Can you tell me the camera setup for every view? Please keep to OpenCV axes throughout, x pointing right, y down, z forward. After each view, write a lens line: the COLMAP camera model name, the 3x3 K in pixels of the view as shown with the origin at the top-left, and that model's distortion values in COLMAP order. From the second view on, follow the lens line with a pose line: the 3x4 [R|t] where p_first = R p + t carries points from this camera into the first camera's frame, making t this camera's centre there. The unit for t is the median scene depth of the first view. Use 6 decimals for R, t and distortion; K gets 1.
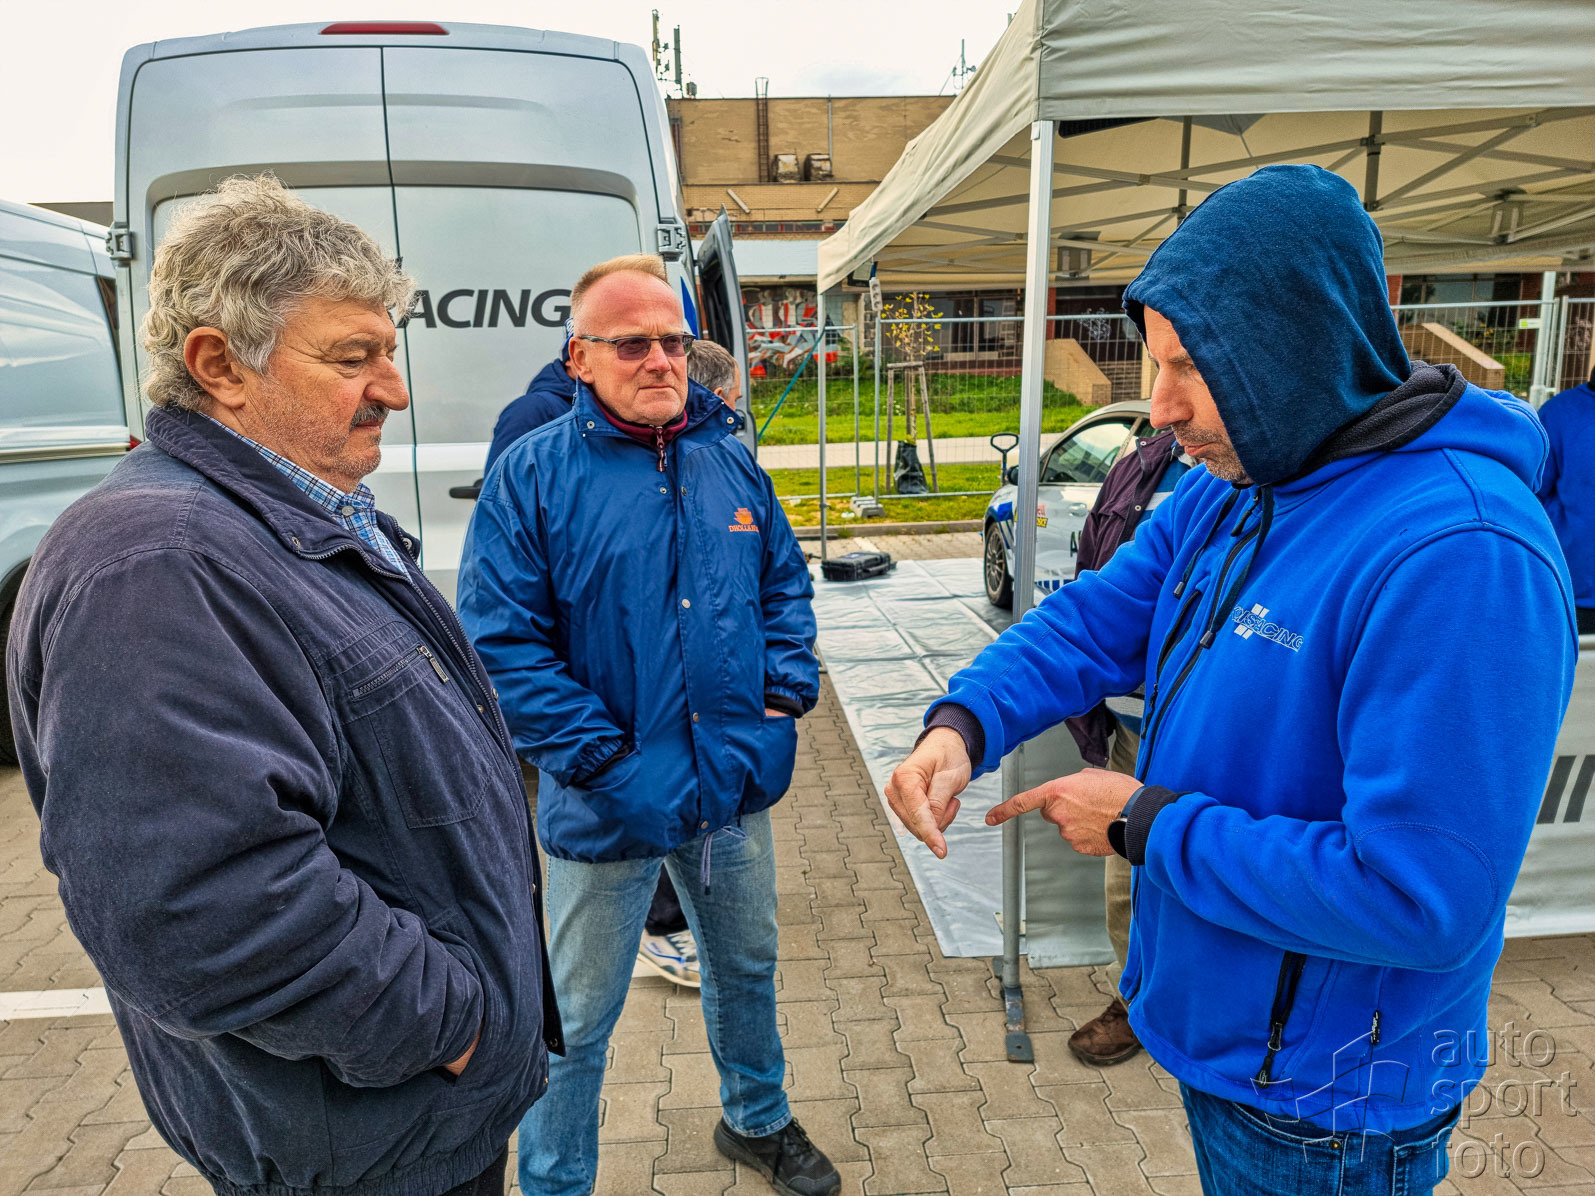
lens RADIAL K [[1104.9, 0, 808.5], [0, 1104.9, 601.0], [0, 0, 1]] dist [0.090598, -0.072093]
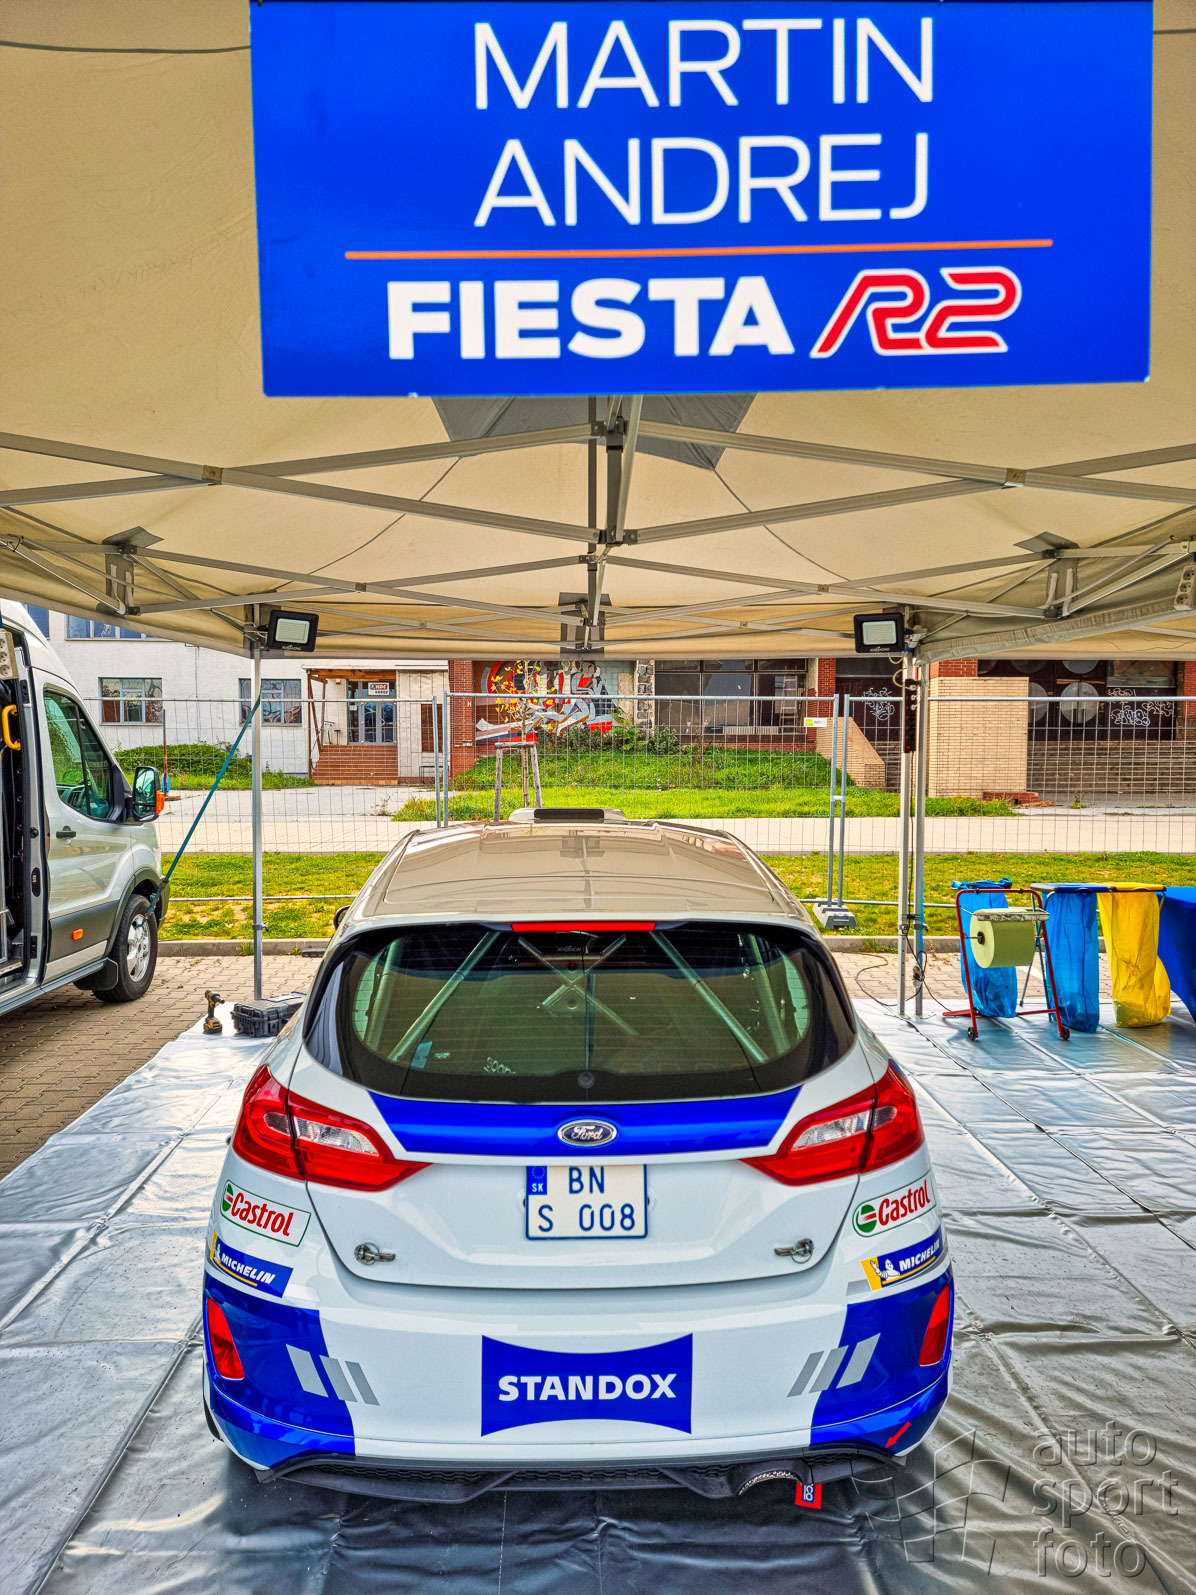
lens RADIAL K [[1104.9, 0, 581.4], [0, 1104.9, 797.5], [0, 0, 1]] dist [0.090598, -0.072093]
pose [[0.997649, 0.030448, -0.061399, 0.372155], [-0.039247, 0.988264, -0.147625, -0.094465], [0.056183, 0.149687, 0.987136, 0.325680]]
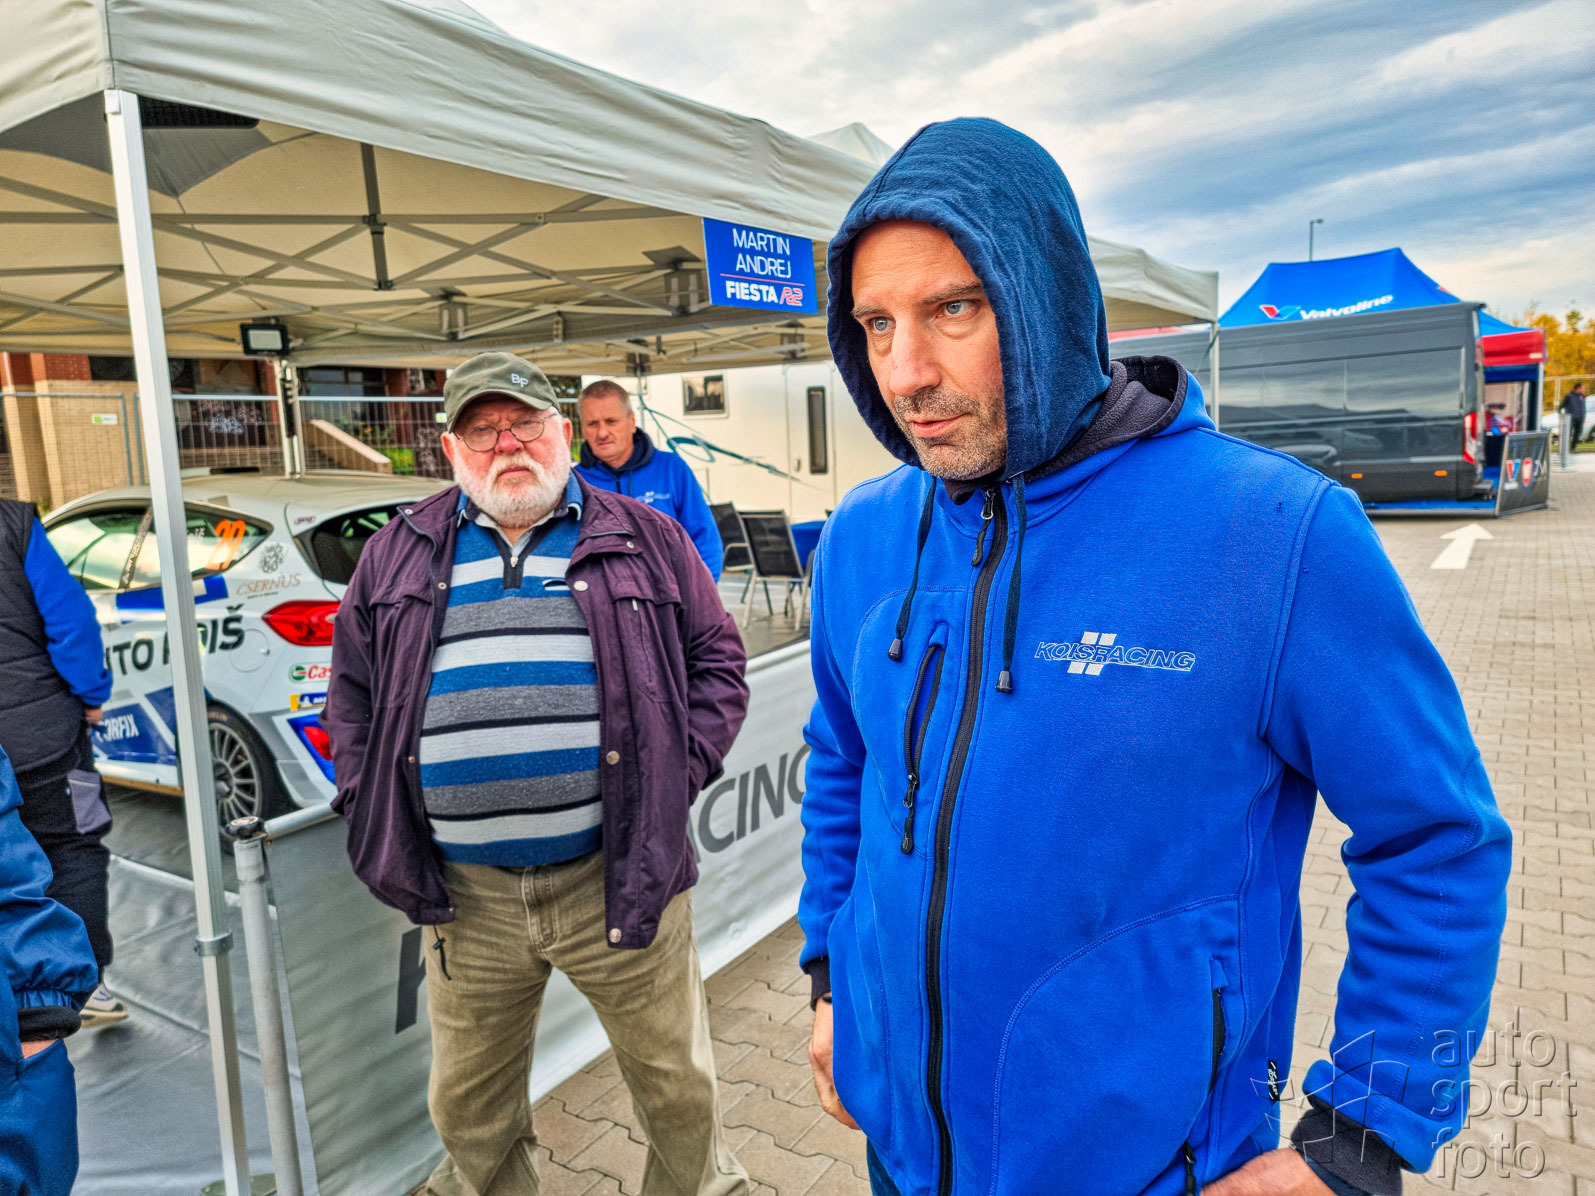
lens RADIAL K [[1104.9, 0, 802.8], [0, 1104.9, 595.1], [0, 0, 1]] dist [0.090598, -0.072093]
pose [[0.620862, -0.113245, 0.775697, -0.048445], [0.180360, 0.983600, -0.000762, -0.009799], [-0.762890, 0.140378, 0.631104, 0.093639]]
